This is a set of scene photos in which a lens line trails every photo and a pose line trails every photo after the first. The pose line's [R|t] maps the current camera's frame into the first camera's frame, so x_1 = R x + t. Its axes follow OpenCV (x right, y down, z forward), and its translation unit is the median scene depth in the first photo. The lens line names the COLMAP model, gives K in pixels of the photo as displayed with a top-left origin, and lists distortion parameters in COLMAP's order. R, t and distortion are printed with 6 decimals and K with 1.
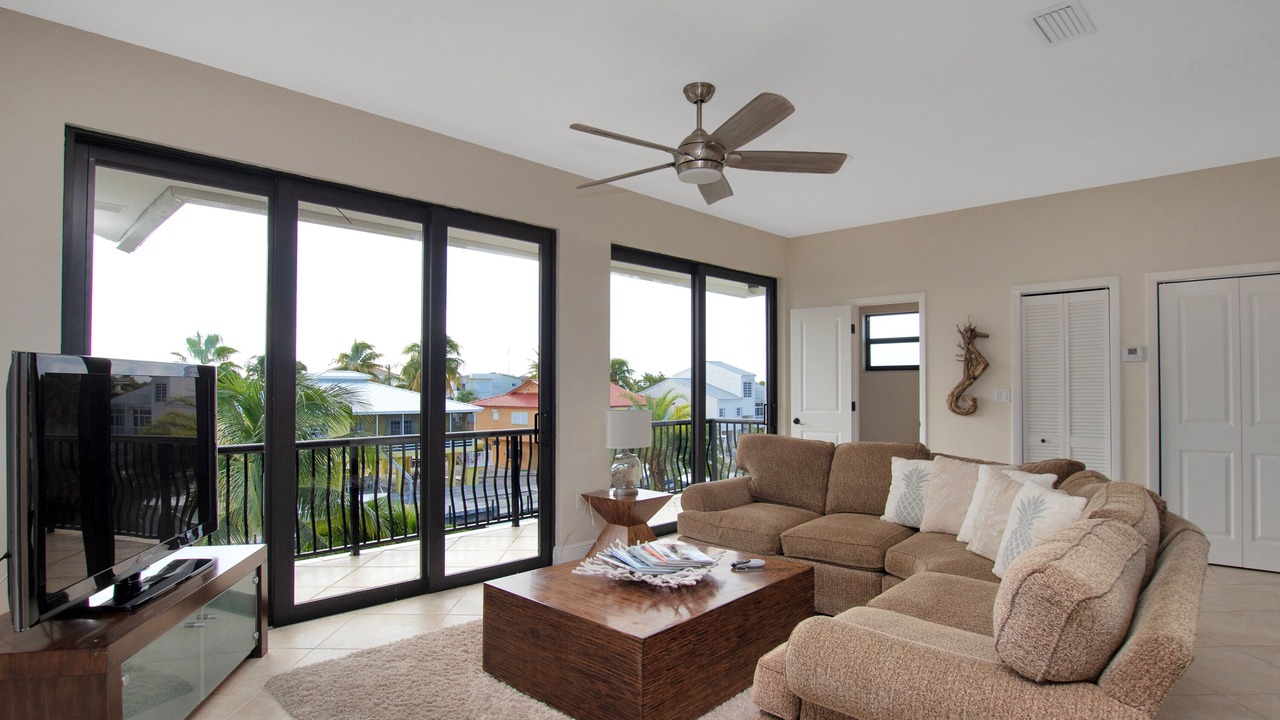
lens RADIAL K [[664.9, 0, 638.9], [0, 664.9, 379.1], [0, 0, 1]] dist [-0.002319, -0.000257]
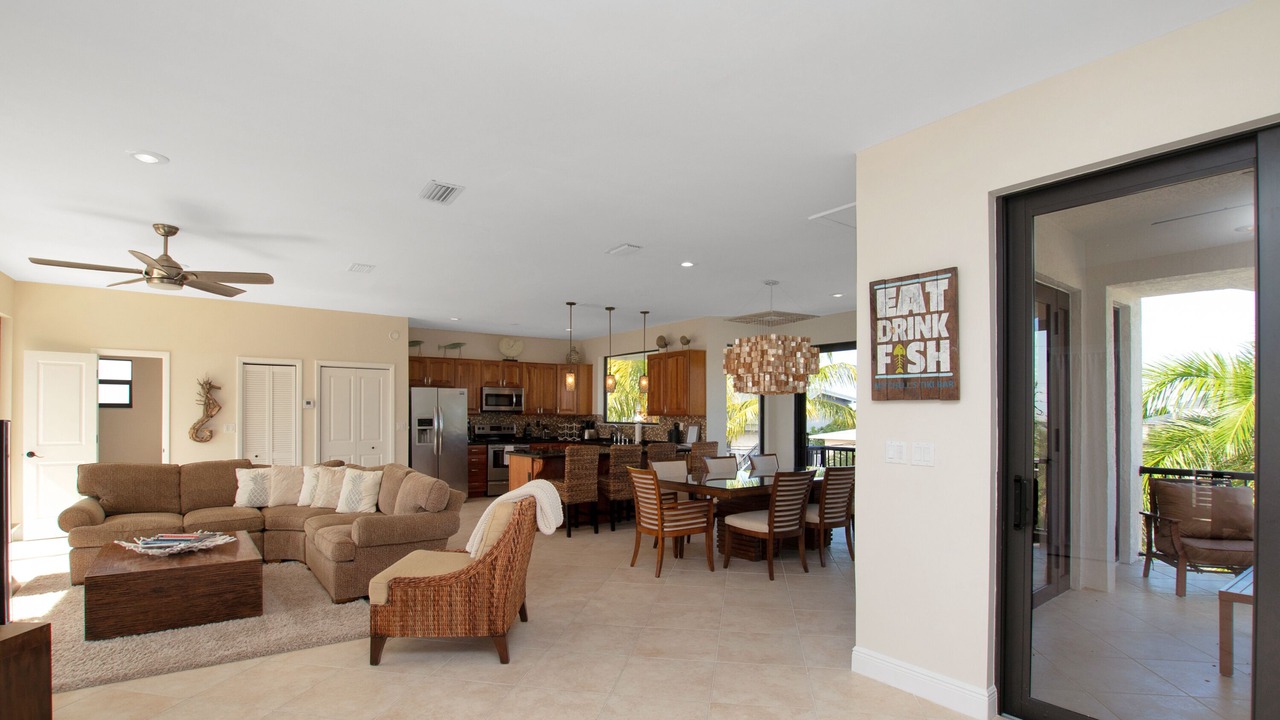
lens RADIAL K [[641.1, 0, 635.3], [0, 641.1, 402.6], [0, 0, 1]] dist [-0.002691, -0.000345]
pose [[0.198796, 0.017552, 0.979884, -0.797317], [-0.020171, 0.999701, -0.013814, -0.036025], [-0.979833, -0.017019, 0.199091, -0.226842]]
